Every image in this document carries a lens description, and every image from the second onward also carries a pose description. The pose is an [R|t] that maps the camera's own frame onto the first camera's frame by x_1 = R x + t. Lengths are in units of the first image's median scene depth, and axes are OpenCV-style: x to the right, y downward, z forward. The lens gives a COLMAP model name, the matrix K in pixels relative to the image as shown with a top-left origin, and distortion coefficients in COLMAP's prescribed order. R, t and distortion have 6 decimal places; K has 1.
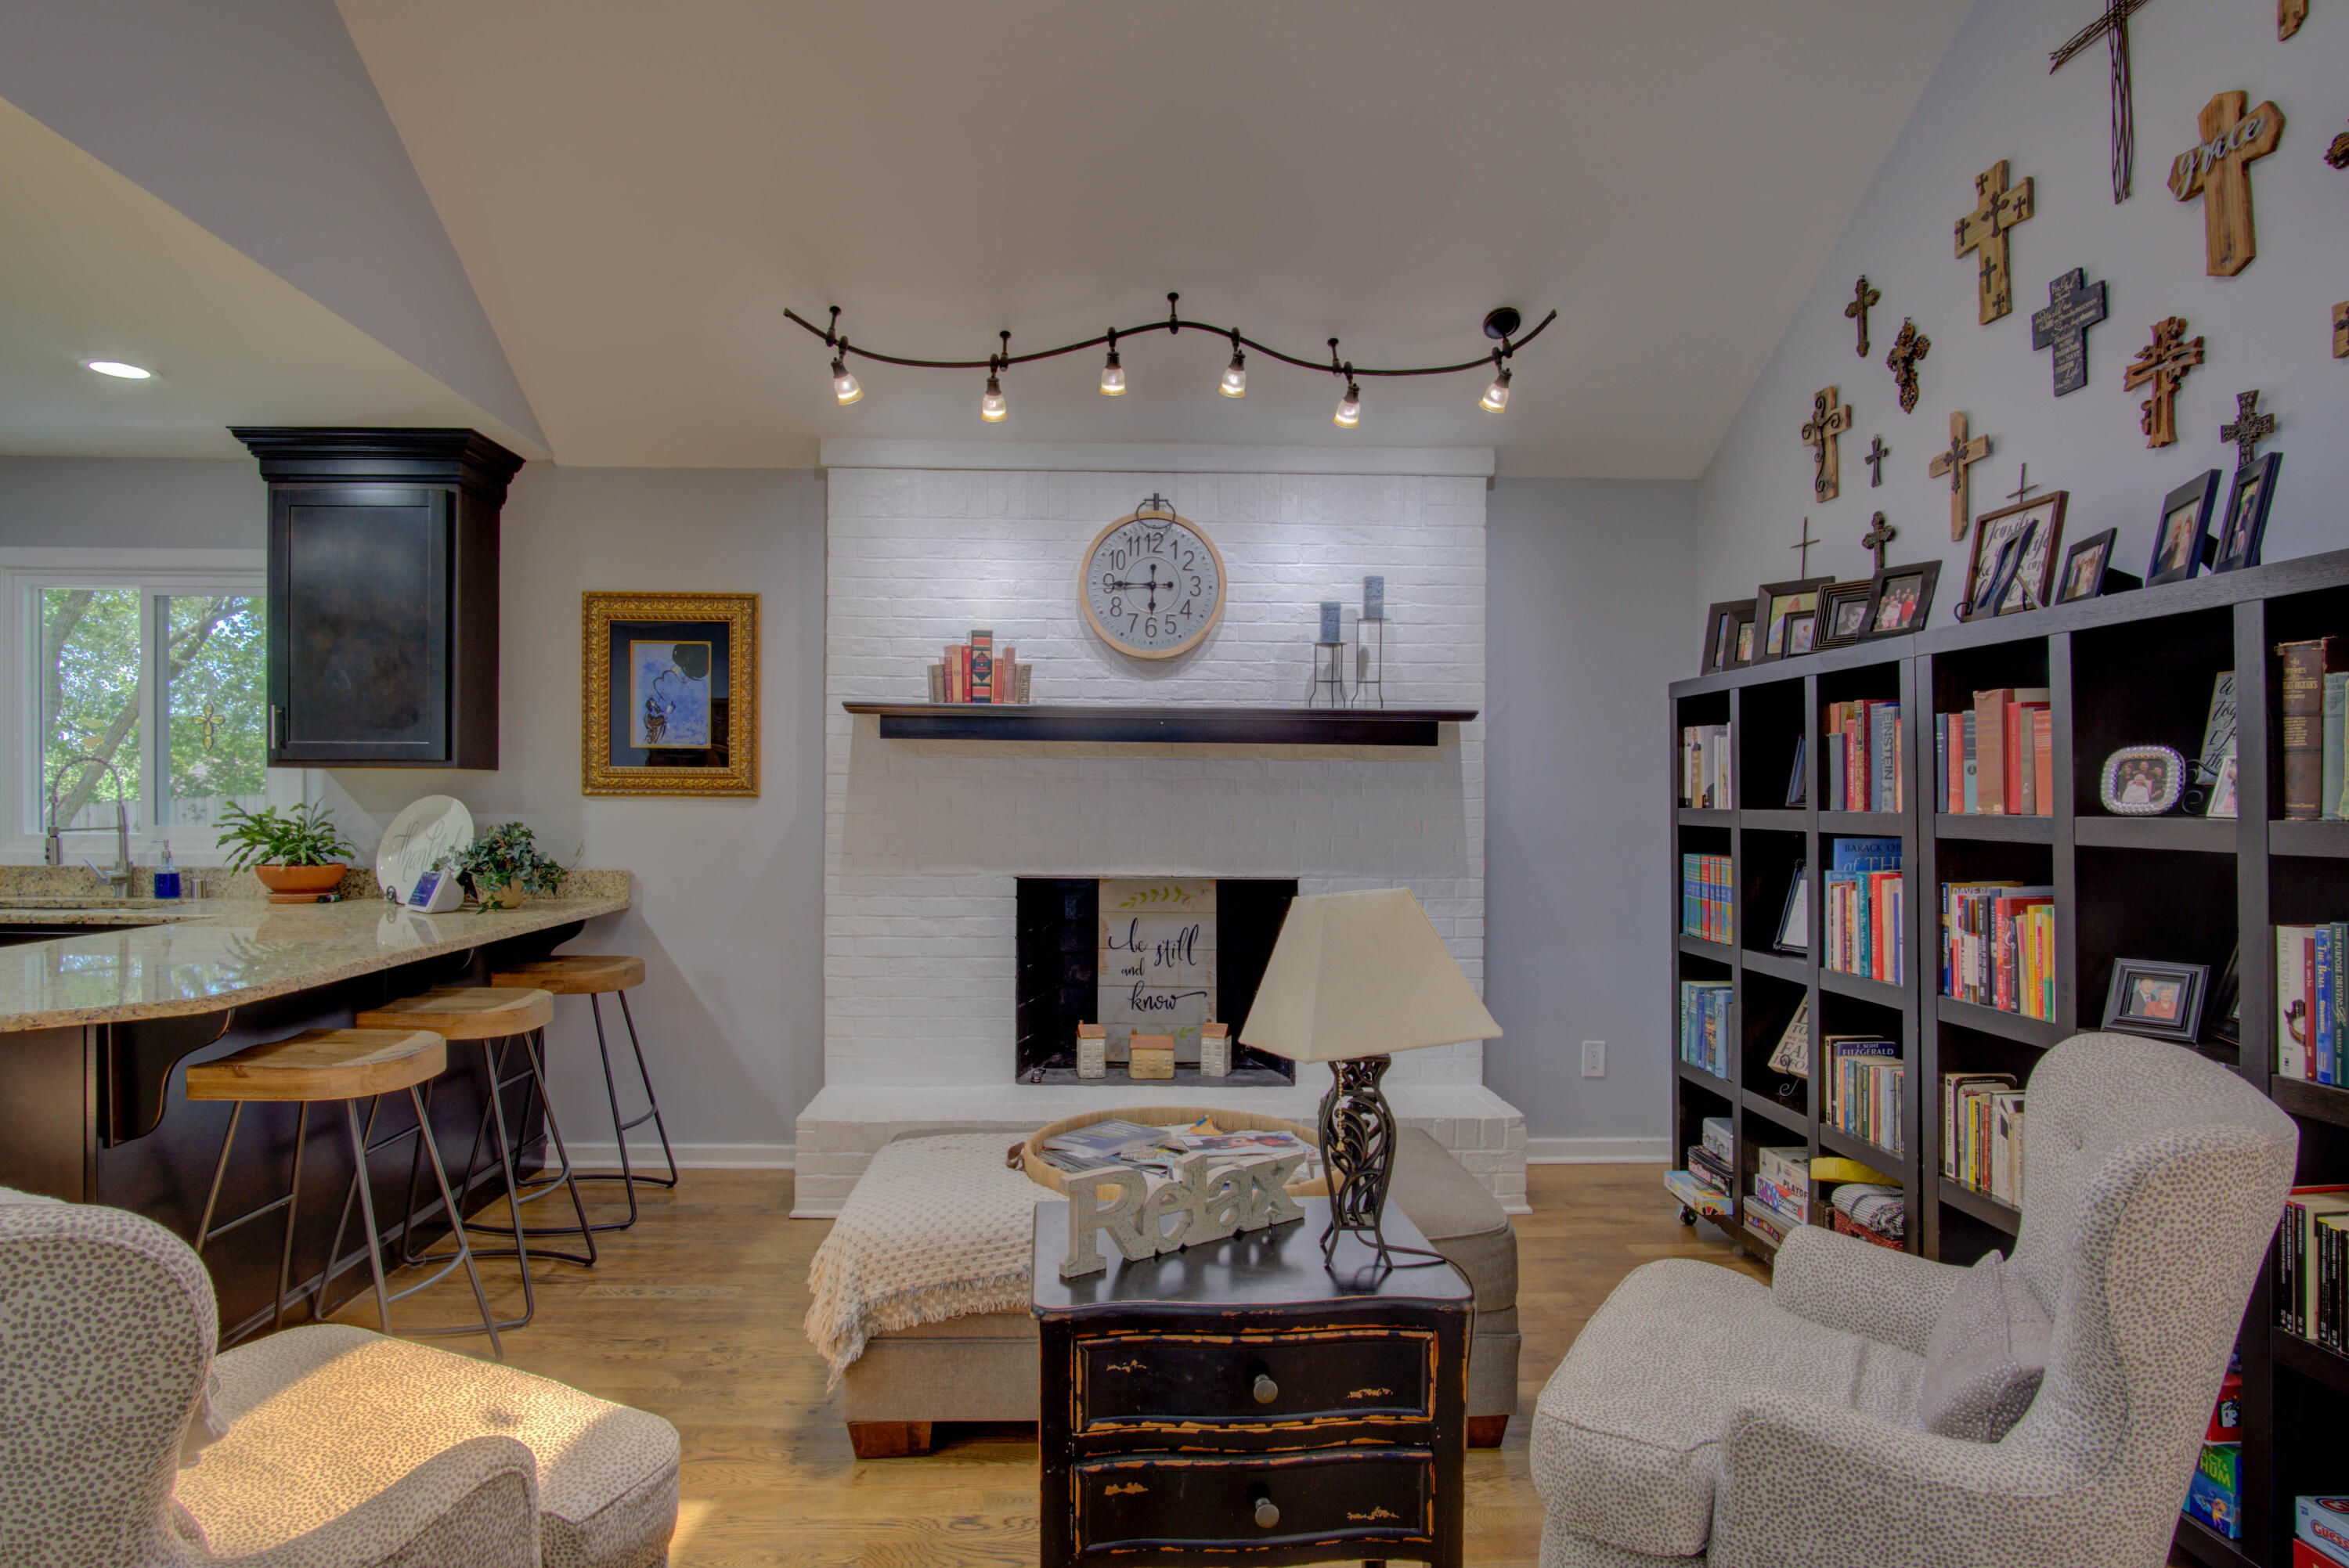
lens RADIAL K [[1276.6, 0, 1164.3], [0, 1276.6, 786.6], [0, 0, 1]] dist [-0.031091, 0.007277]
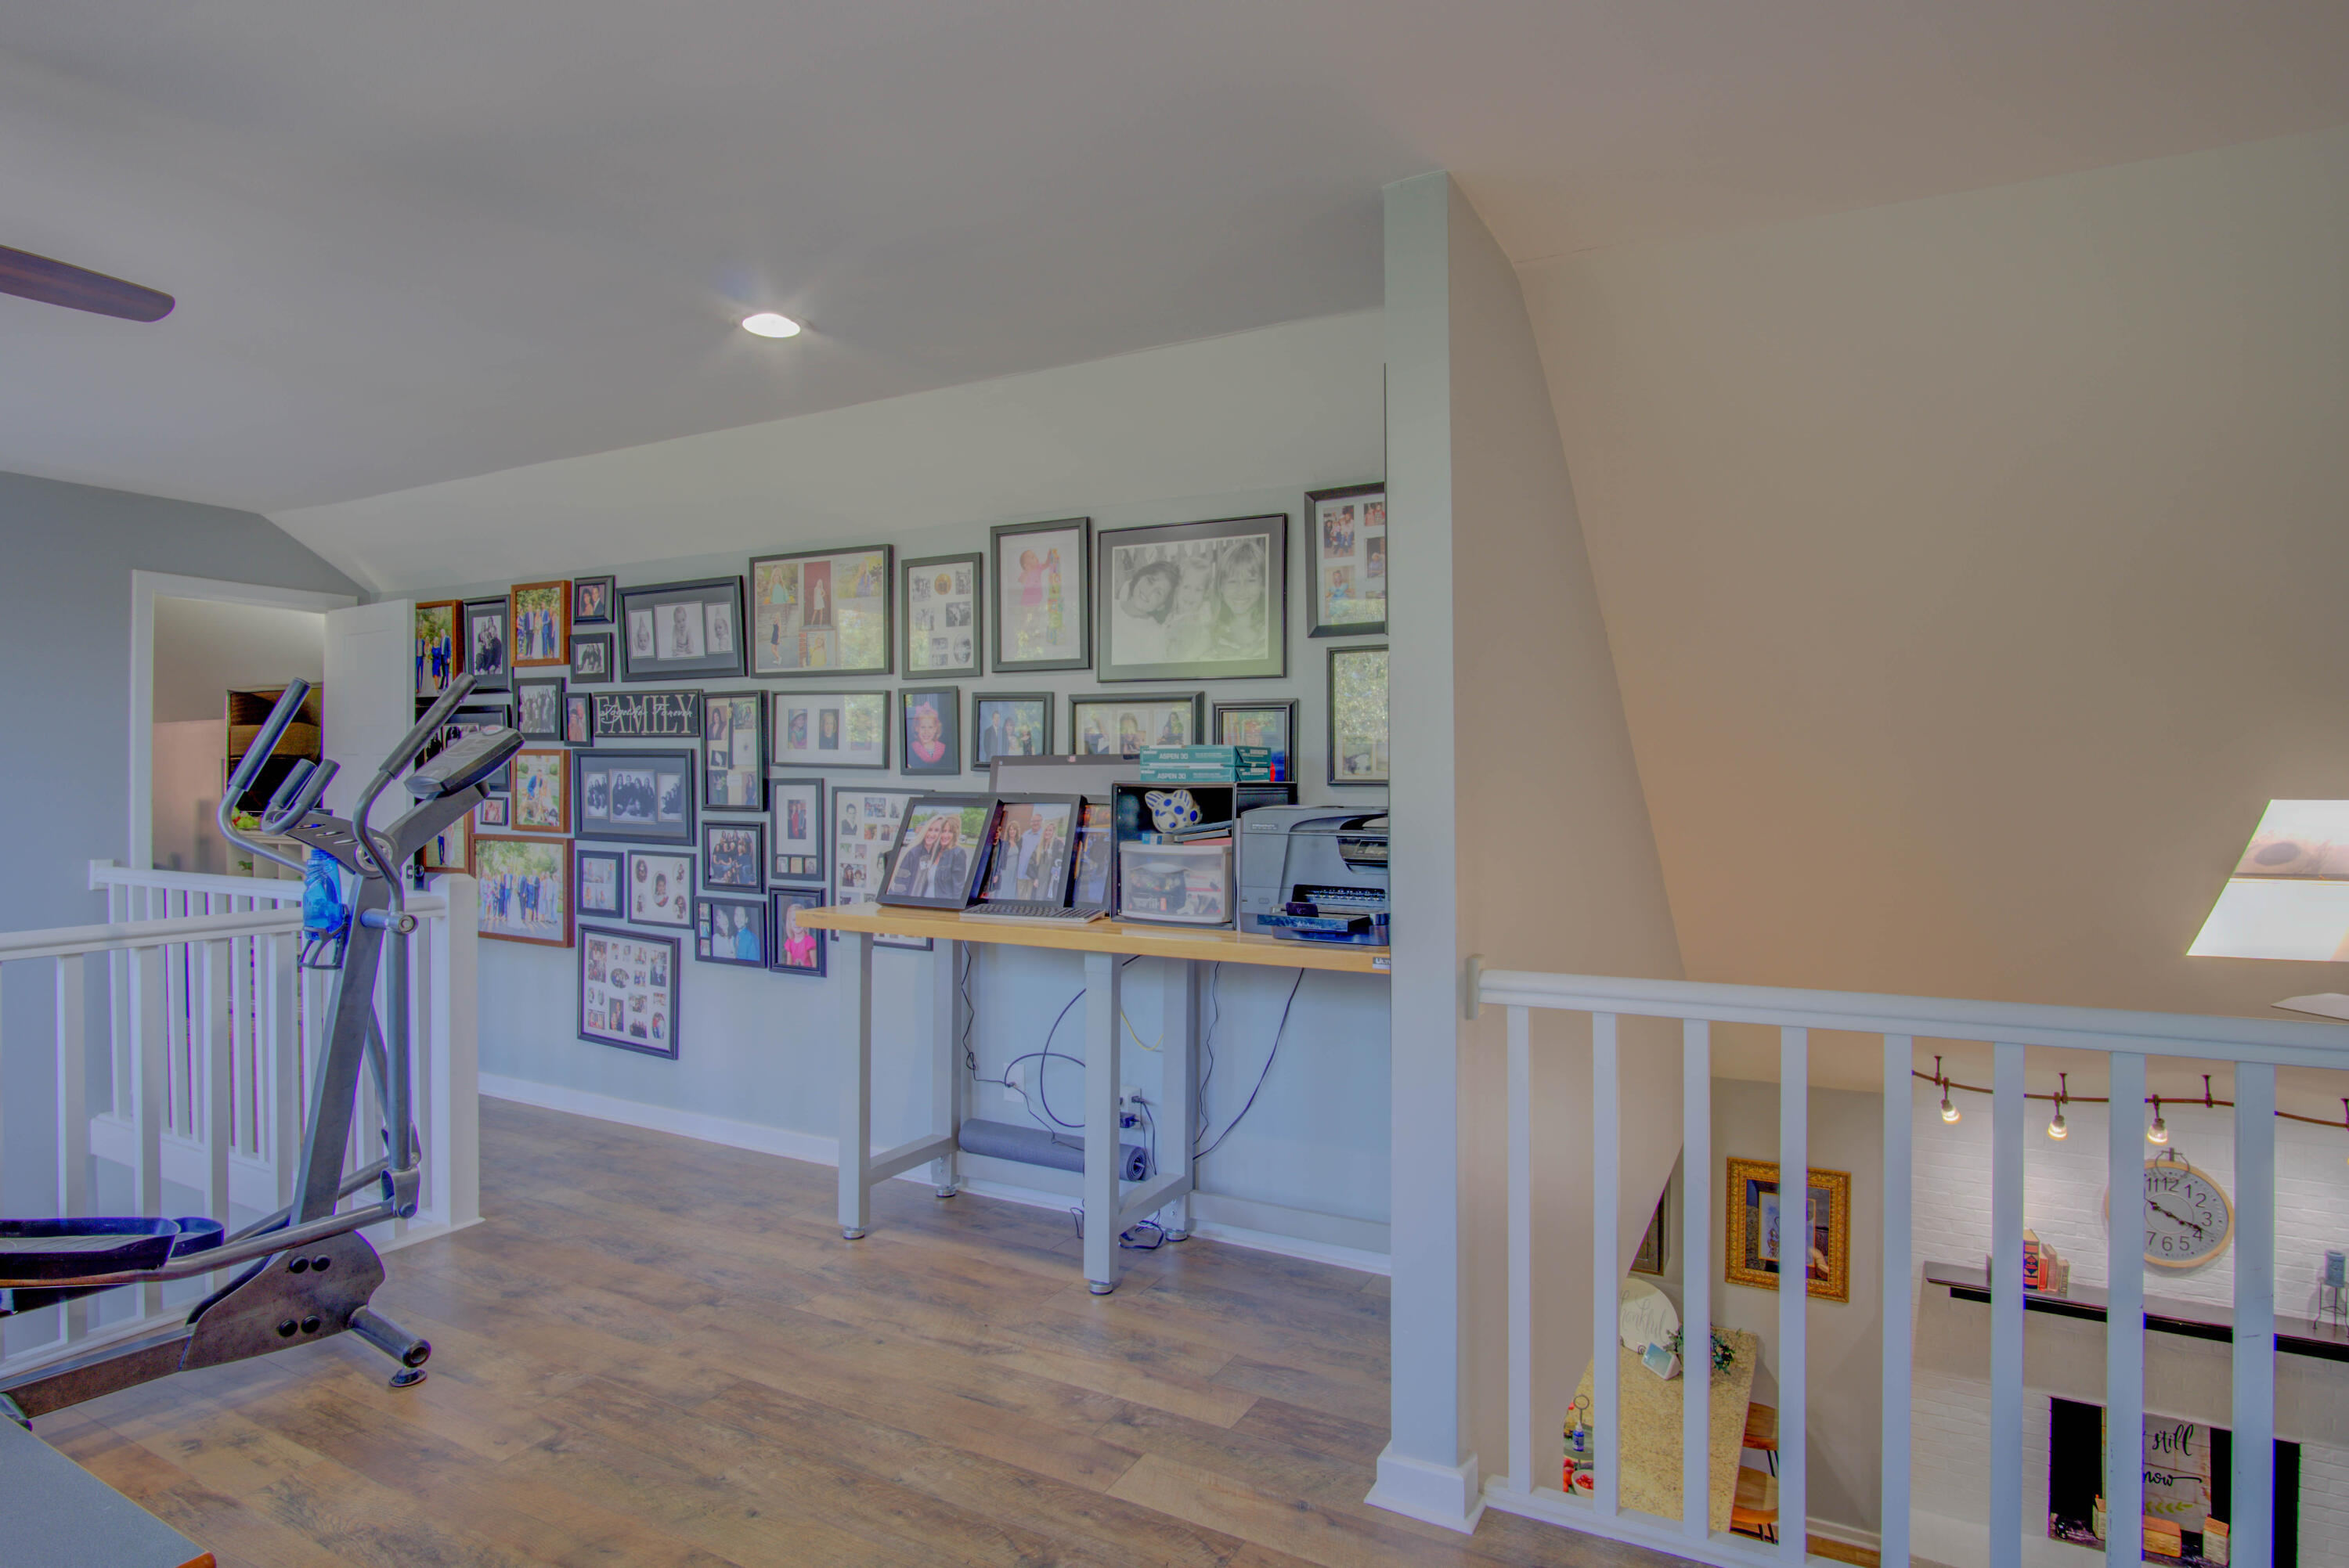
lens RADIAL K [[1276.6, 0, 1164.3], [0, 1276.6, 786.6], [0, 0, 1]] dist [-0.031091, 0.007277]
pose [[0.852591, -0.008161, -0.522515, -0.225870], [0.010688, 0.999941, 0.001822, -0.637466], [0.522469, -0.007138, 0.852628, -0.735693]]
